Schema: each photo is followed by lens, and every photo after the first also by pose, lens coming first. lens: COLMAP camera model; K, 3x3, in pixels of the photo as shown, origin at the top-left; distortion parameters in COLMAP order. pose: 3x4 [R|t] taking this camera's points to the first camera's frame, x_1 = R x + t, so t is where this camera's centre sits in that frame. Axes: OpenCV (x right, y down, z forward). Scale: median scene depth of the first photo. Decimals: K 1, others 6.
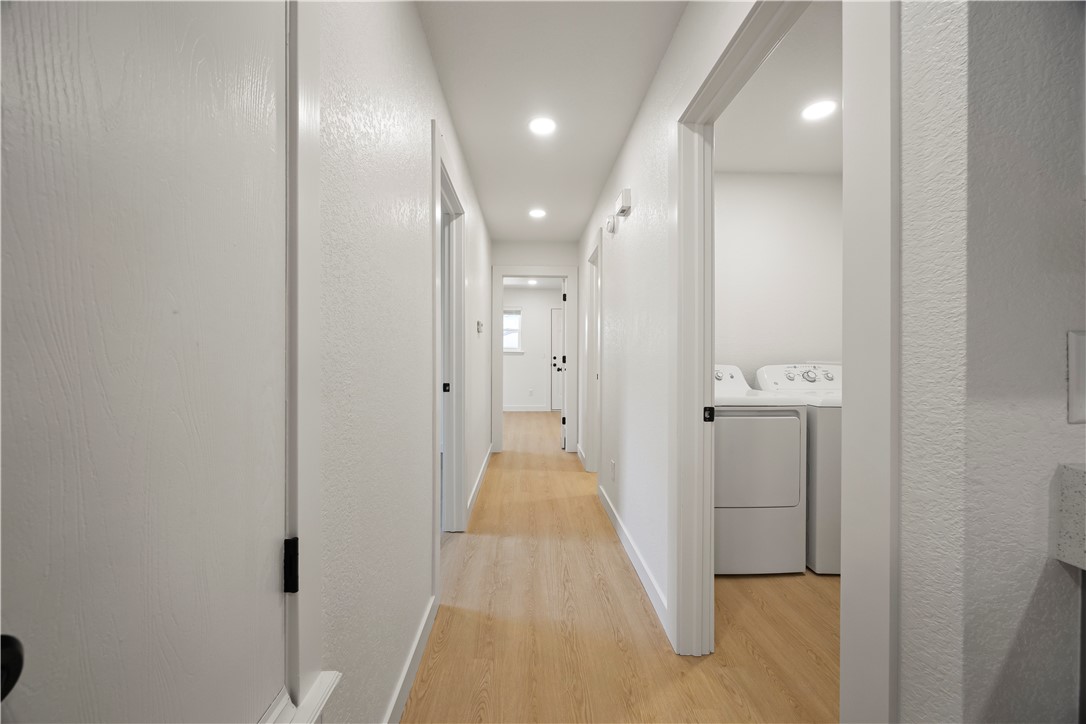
lens RADIAL K [[416.2, 0, 541.3], [0, 416.2, 359.5], [0, 0, 1]] dist [-0.004077, 0.000437]
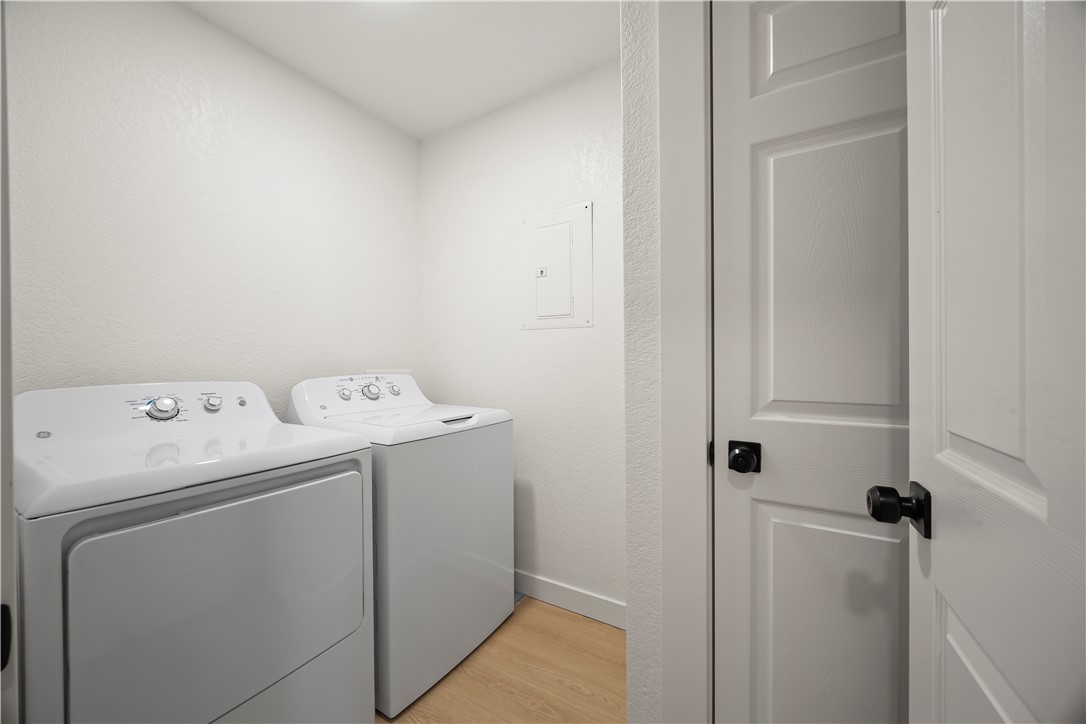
lens RADIAL K [[416.2, 0, 540.9], [0, 416.2, 361.8], [0, 0, 1]] dist [-0.004077, 0.000437]
pose [[0.556548, -0.011478, 0.830736, 0.225129], [0.014636, 0.999885, 0.004010, -0.008375], [-0.830686, 0.009927, 0.556652, 0.374303]]
